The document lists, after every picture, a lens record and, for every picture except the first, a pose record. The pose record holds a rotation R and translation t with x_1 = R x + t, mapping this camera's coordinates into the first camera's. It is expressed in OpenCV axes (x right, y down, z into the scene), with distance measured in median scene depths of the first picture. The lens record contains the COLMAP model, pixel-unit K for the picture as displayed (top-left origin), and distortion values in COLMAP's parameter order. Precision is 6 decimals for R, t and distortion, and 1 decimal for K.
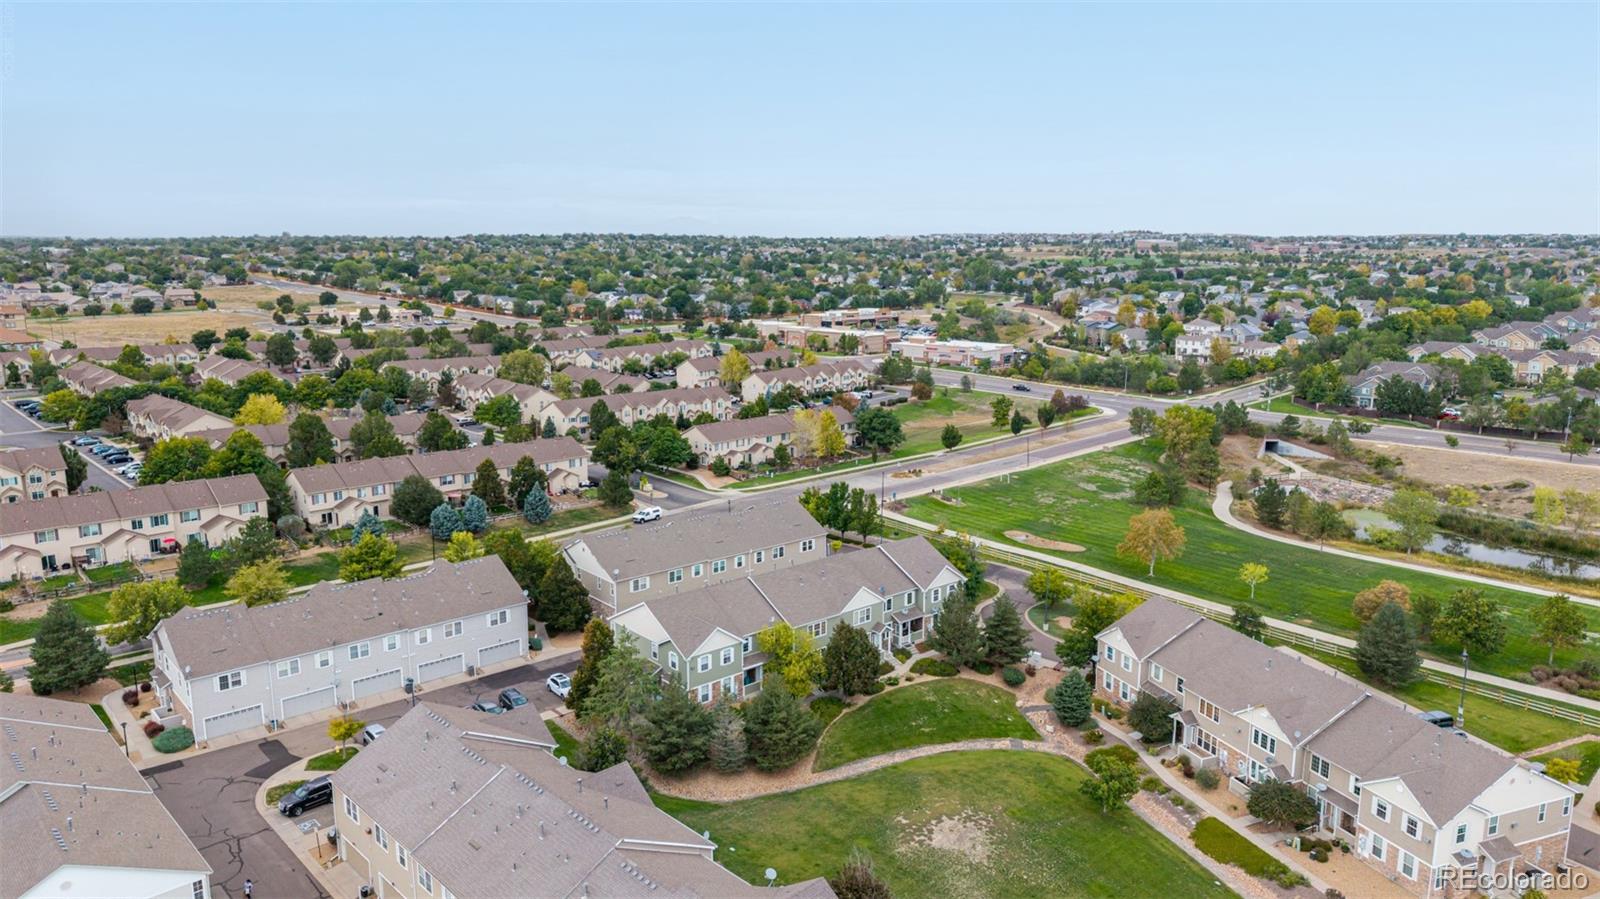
lens RADIAL K [[1049.3, 0, 800.0], [0, 1049.3, 449.5], [0, 0, 1]] dist [0.069100, -0.075971]
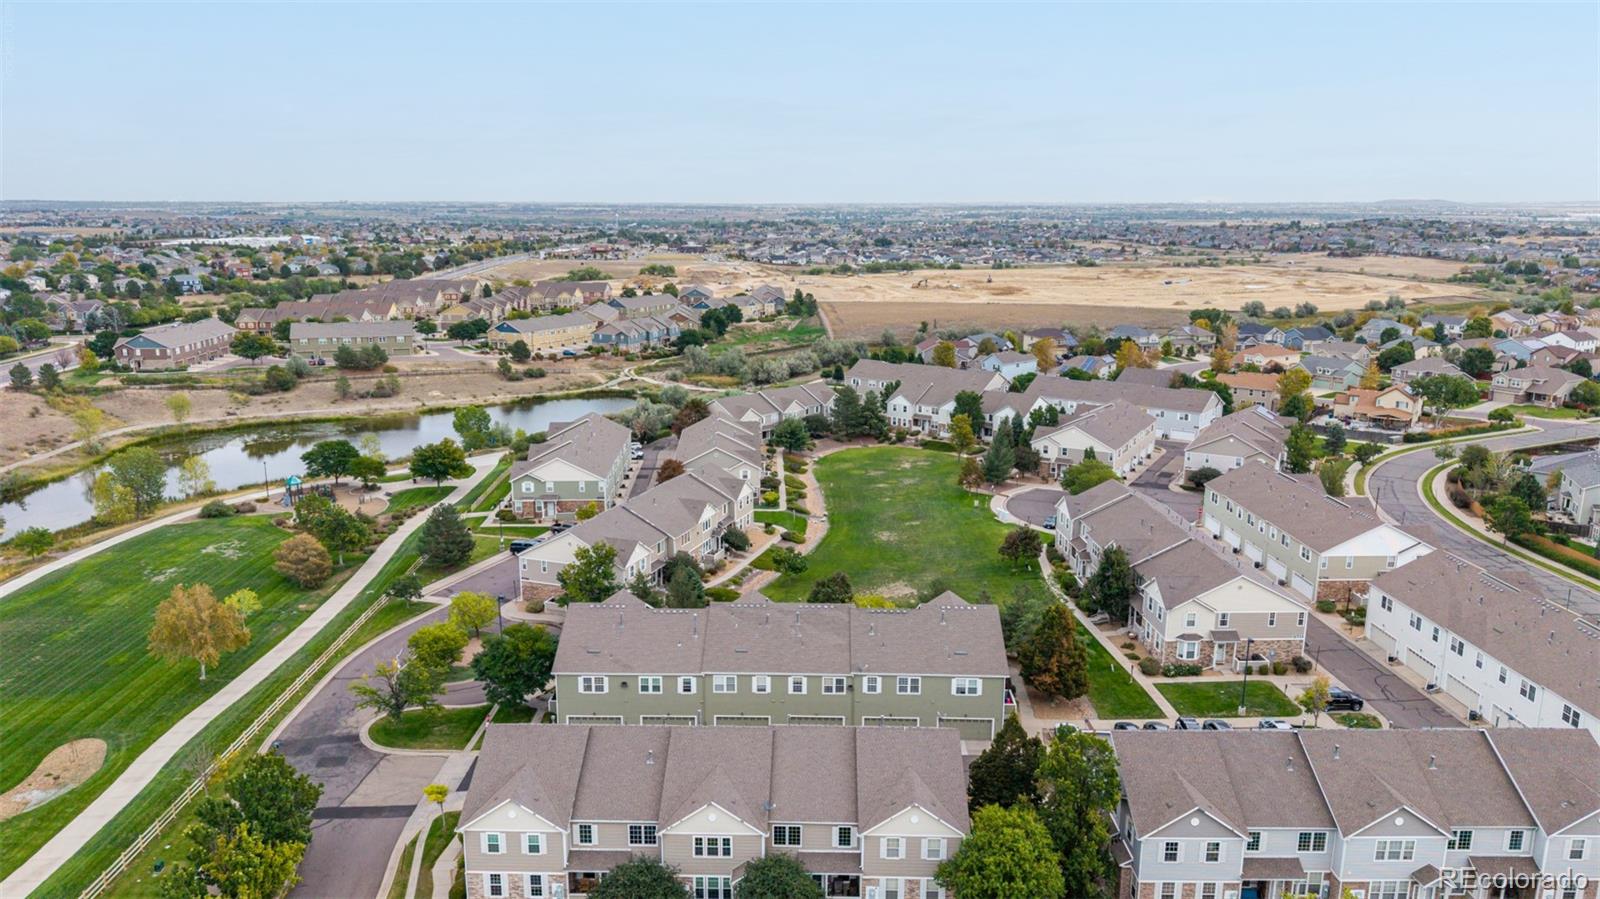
lens RADIAL K [[1093.7, 0, 799.3], [0, 1093.7, 447.2], [0, 0, 1]] dist [0.058769, -0.068857]
pose [[-0.747877, -0.150883, 0.646463, -0.572211], [0.121132, 0.926460, 0.356369, -0.324098], [-0.652692, 0.344827, -0.674601, 1.580924]]
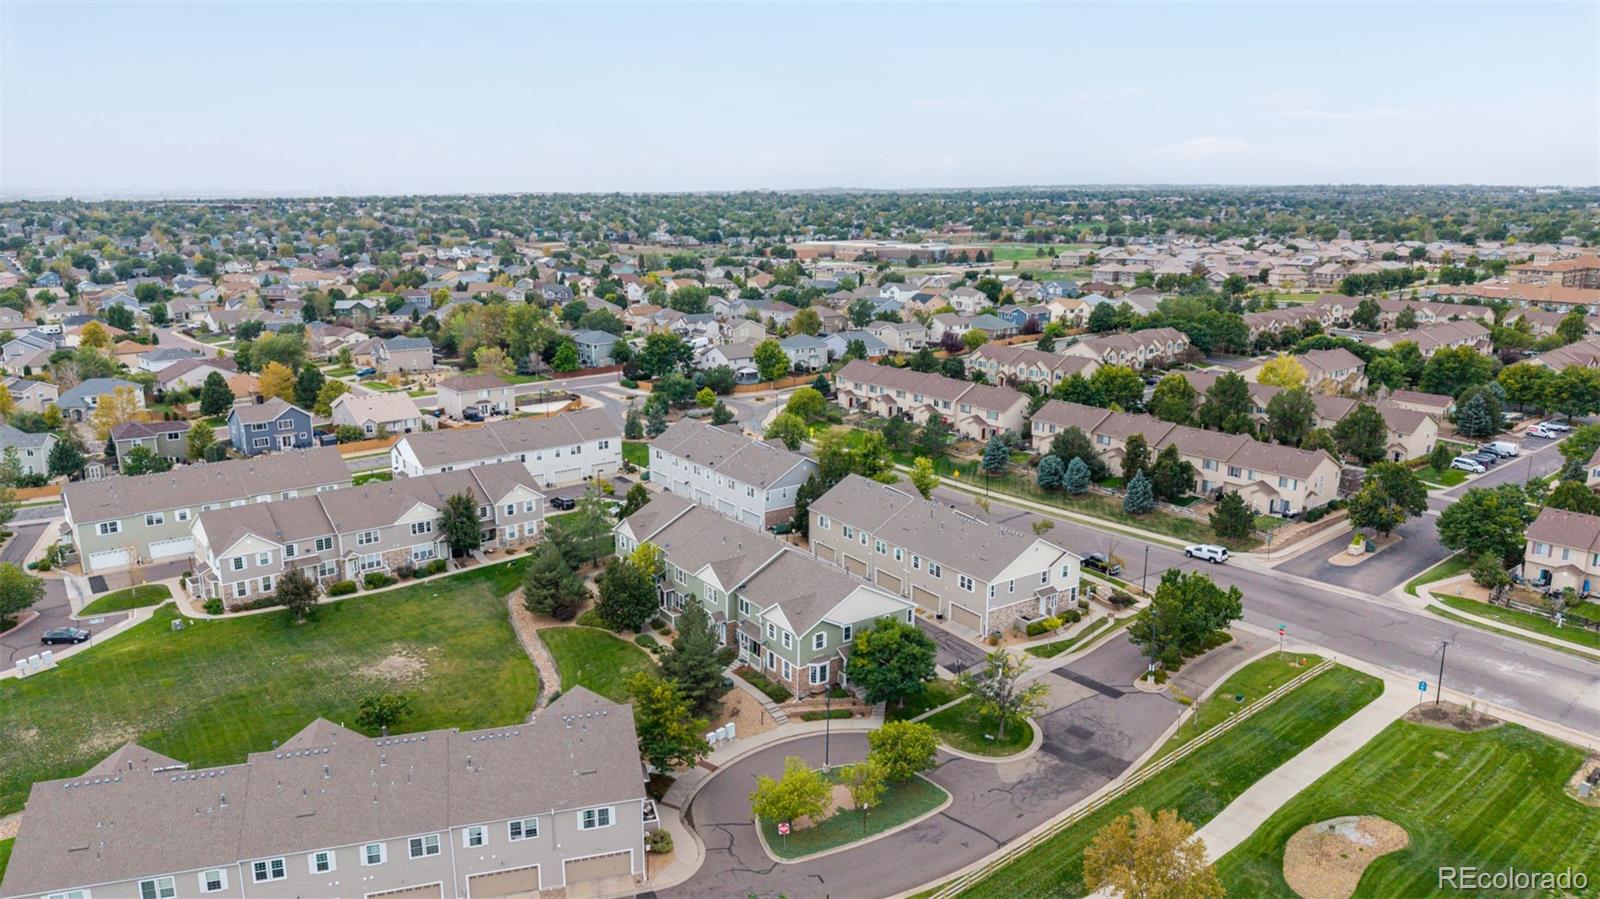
lens RADIAL K [[1093.7, 0, 799.3], [0, 1093.7, 447.2], [0, 0, 1]] dist [0.058769, -0.068857]
pose [[-0.085996, 0.224634, -0.970641, 1.010528], [-0.193154, 0.952007, 0.237434, -0.227761], [0.977393, 0.207901, -0.038480, 1.099439]]
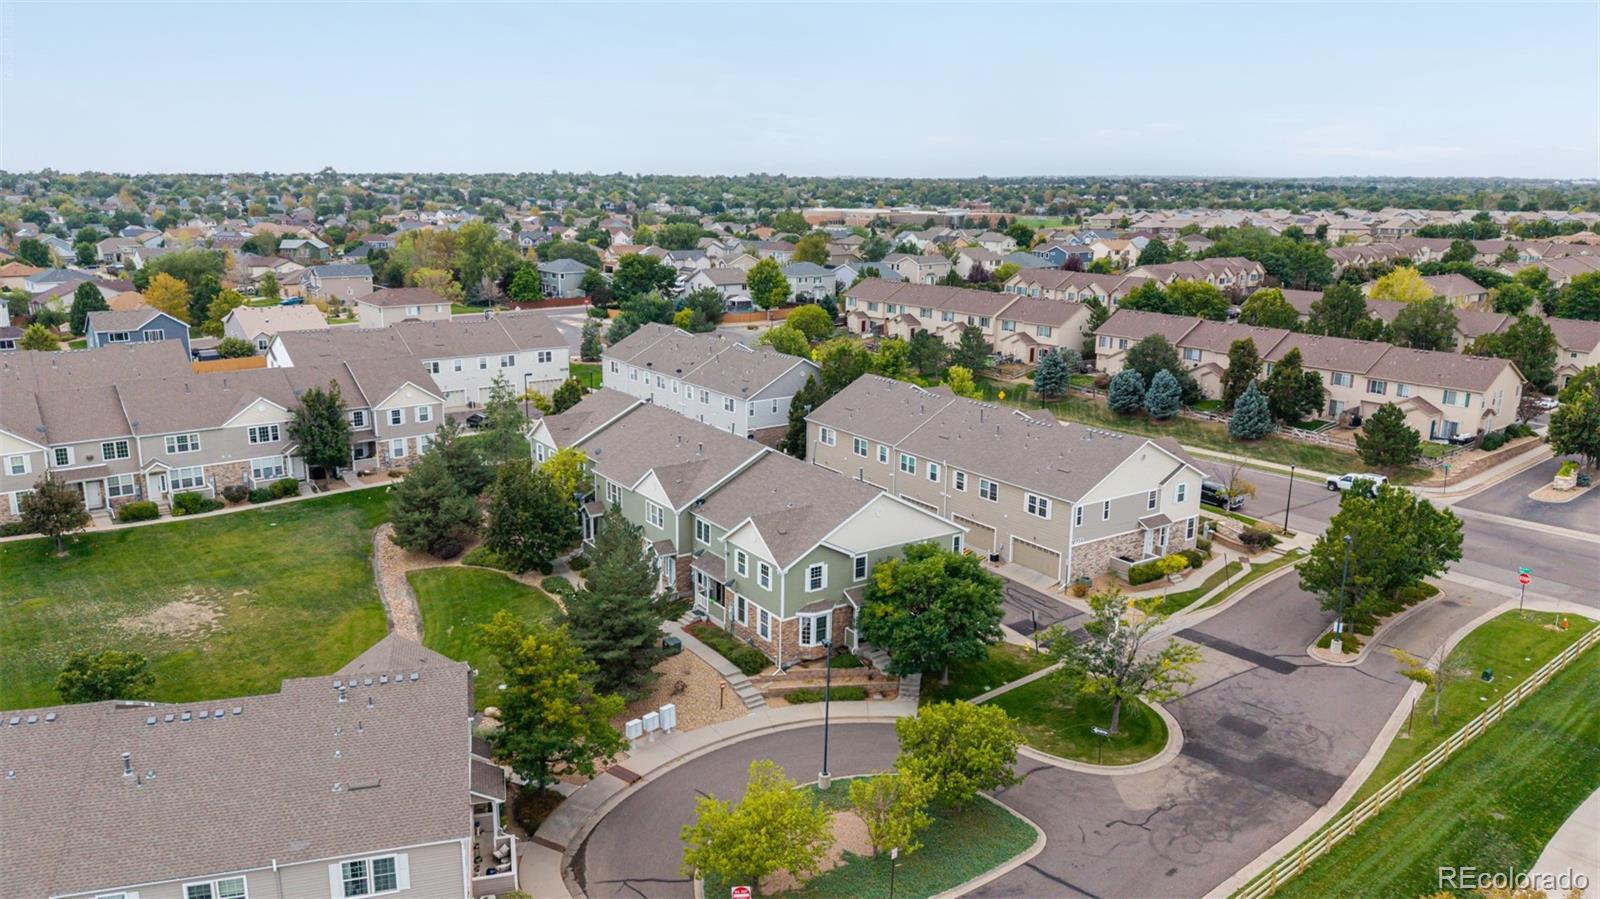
lens RADIAL K [[1117.6, 0, 798.0], [0, 1117.6, 447.3], [0, 0, 1]] dist [0.021913, -0.001913]
pose [[-0.095635, 0.226158, -0.969384, 0.709873], [-0.200882, 0.949427, 0.241320, -0.063624], [0.974936, 0.217810, -0.045368, 1.116826]]
